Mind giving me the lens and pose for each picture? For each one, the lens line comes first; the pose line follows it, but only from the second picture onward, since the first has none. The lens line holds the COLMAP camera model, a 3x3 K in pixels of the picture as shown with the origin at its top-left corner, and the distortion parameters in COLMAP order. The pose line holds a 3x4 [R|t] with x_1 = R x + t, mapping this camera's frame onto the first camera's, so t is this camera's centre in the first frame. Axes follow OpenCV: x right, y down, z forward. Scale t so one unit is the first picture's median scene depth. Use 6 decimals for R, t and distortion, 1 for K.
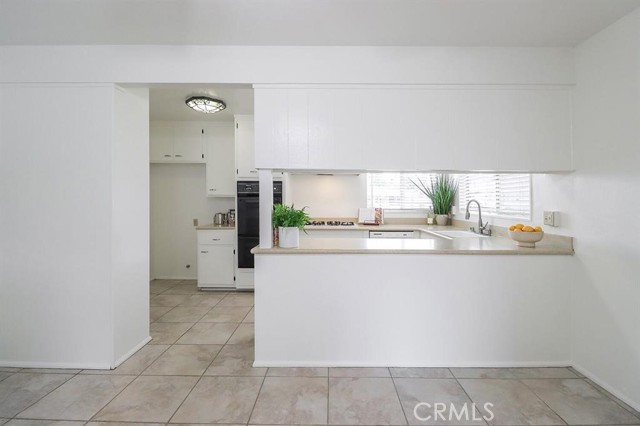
lens RADIAL K [[296.6, 0, 328.7], [0, 296.6, 198.4], [0, 0, 1]] dist [-0.005299, -0.000956]
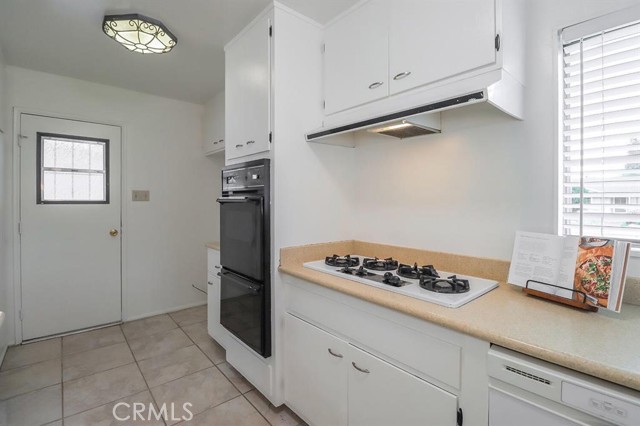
lens RADIAL K [[300.4, 0, 323.0], [0, 300.4, 208.2], [0, 0, 1]] dist [-0.003367, -0.001234]
pose [[0.661395, 0.009877, -0.749973, 0.336746], [-0.017081, 0.999852, -0.001896, 0.021866], [0.749843, 0.014064, 0.661466, 1.138327]]
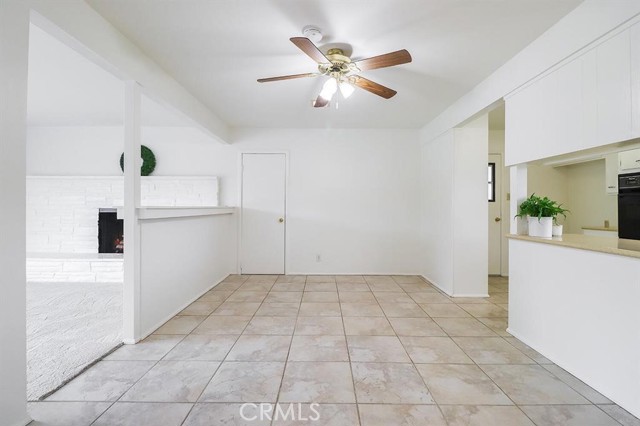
lens RADIAL K [[300.4, 0, 323.0], [0, 300.4, 208.2], [0, 0, 1]] dist [-0.003367, -0.001234]
pose [[0.009814, -0.000106, -0.999952, 0.813463], [-0.004499, 0.999990, -0.000150, 0.061757], [0.999942, 0.004501, 0.009814, 0.205099]]
